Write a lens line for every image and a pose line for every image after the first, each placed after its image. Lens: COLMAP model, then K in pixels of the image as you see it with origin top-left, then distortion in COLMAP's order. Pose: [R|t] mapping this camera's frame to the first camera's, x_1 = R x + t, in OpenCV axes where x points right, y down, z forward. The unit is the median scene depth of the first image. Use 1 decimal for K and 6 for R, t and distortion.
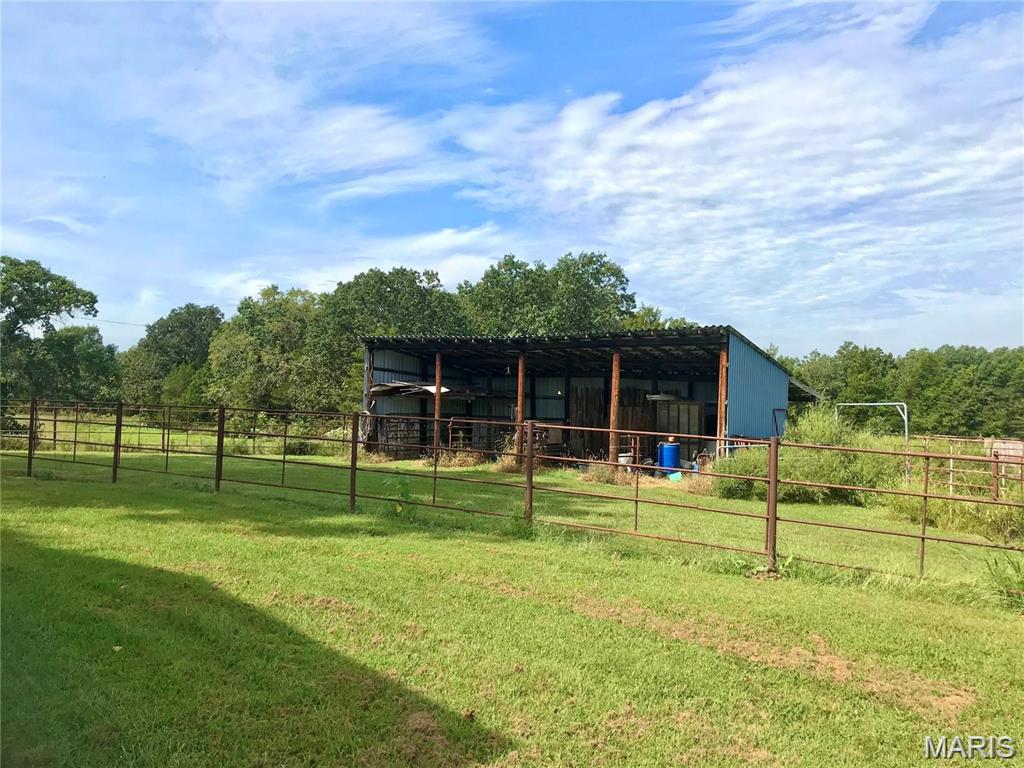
lens RADIAL K [[858.4, 0, 490.4], [0, 858.4, 390.9], [0, 0, 1]] dist [0.062083, -0.056659]
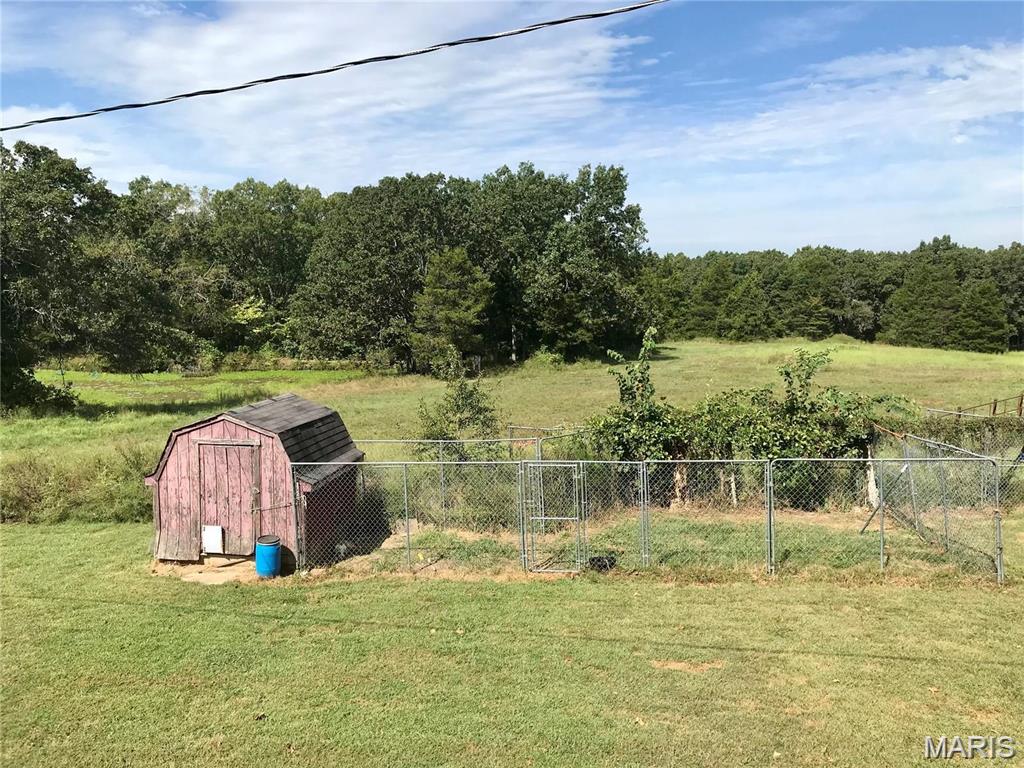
lens RADIAL K [[858.4, 0, 511.9], [0, 858.4, 398.5], [0, 0, 1]] dist [0.062083, -0.056659]
pose [[0.892690, -0.071138, 0.445021, -0.341444], [0.010004, 0.990348, 0.138245, -0.029883], [-0.450560, -0.118958, 0.884785, 0.129311]]
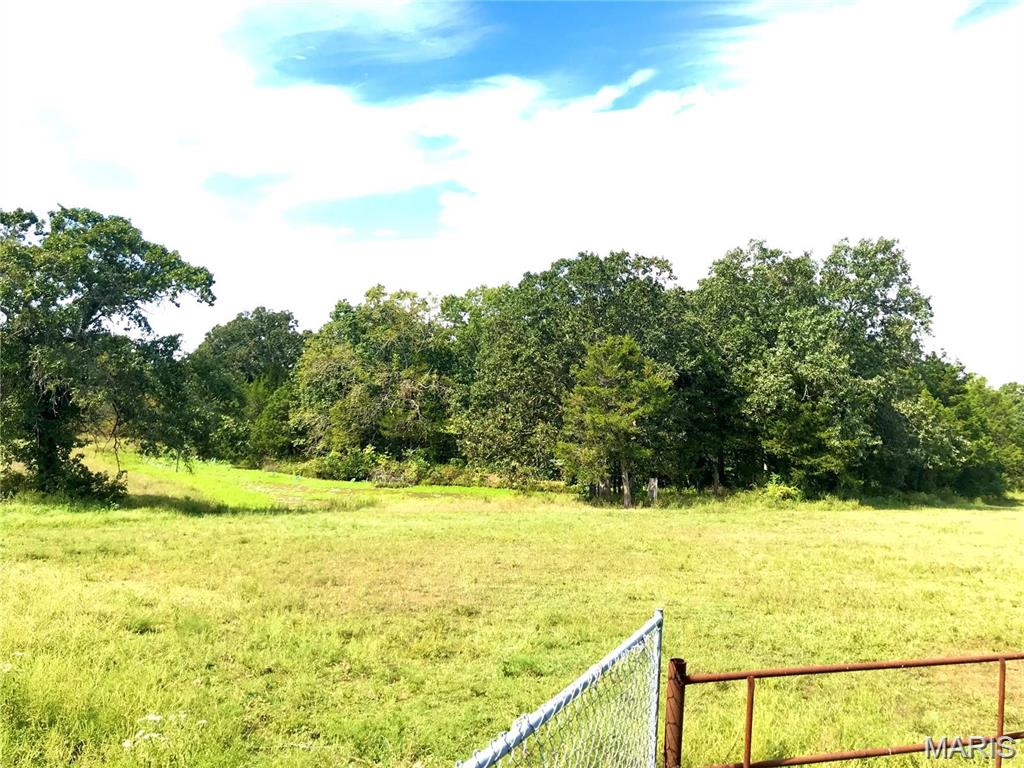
lens RADIAL K [[858.4, 0, 509.7], [0, 858.4, 373.3], [0, 0, 1]] dist [0.062083, -0.056659]
pose [[0.999367, 0.021398, 0.028427, -0.165217], [-0.020003, 0.998624, -0.048471, -0.005878], [-0.029425, 0.047872, 0.998420, 0.232585]]
